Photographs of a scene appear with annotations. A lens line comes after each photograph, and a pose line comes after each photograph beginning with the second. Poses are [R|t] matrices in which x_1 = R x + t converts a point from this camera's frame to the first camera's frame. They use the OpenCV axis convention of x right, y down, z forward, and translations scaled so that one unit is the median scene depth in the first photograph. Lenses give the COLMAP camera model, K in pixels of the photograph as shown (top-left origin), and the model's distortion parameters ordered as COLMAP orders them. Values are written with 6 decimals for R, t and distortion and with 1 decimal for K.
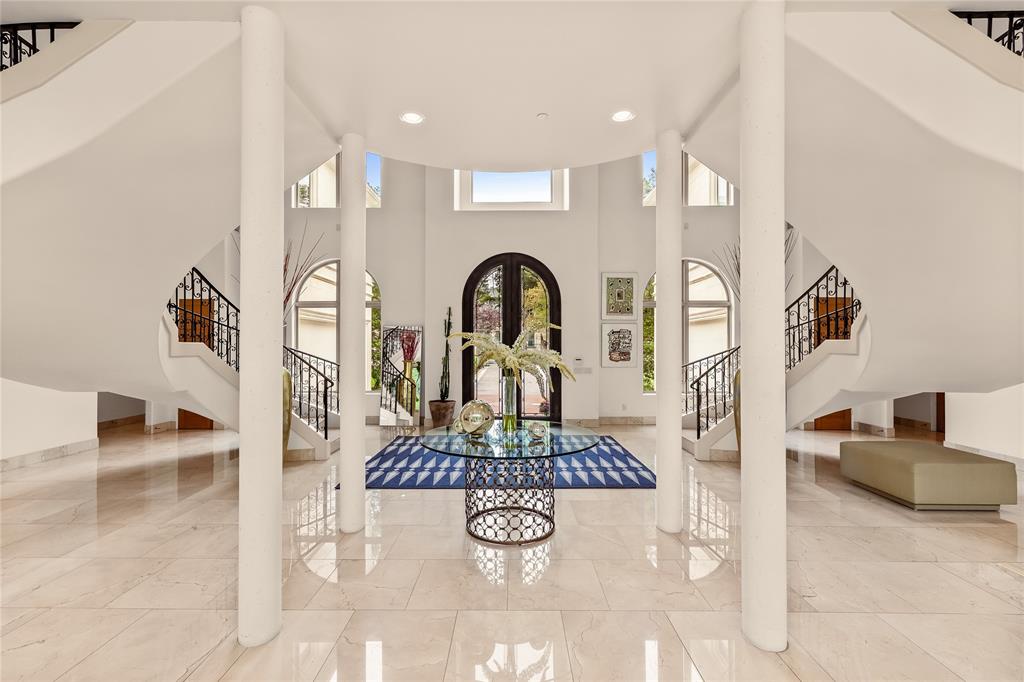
lens RADIAL K [[436.6, 0, 510.5], [0, 436.6, 348.6], [0, 0, 1]] dist [0.002562, 0.000967]
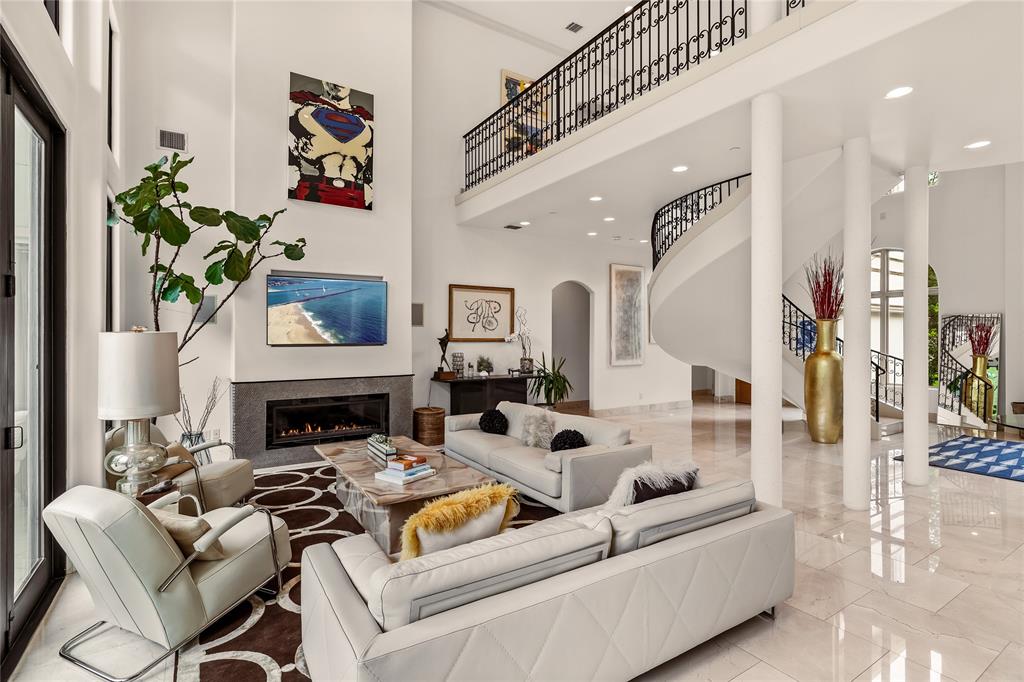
lens RADIAL K [[484.0, 0, 508.2], [0, 484.0, 335.1], [0, 0, 1]] dist [-0.003220, -0.001142]
pose [[0.533509, -0.004531, -0.845782, 0.064290], [-0.005168, 0.999950, -0.008617, 0.002839], [0.845779, 0.008968, 0.533459, -0.252380]]
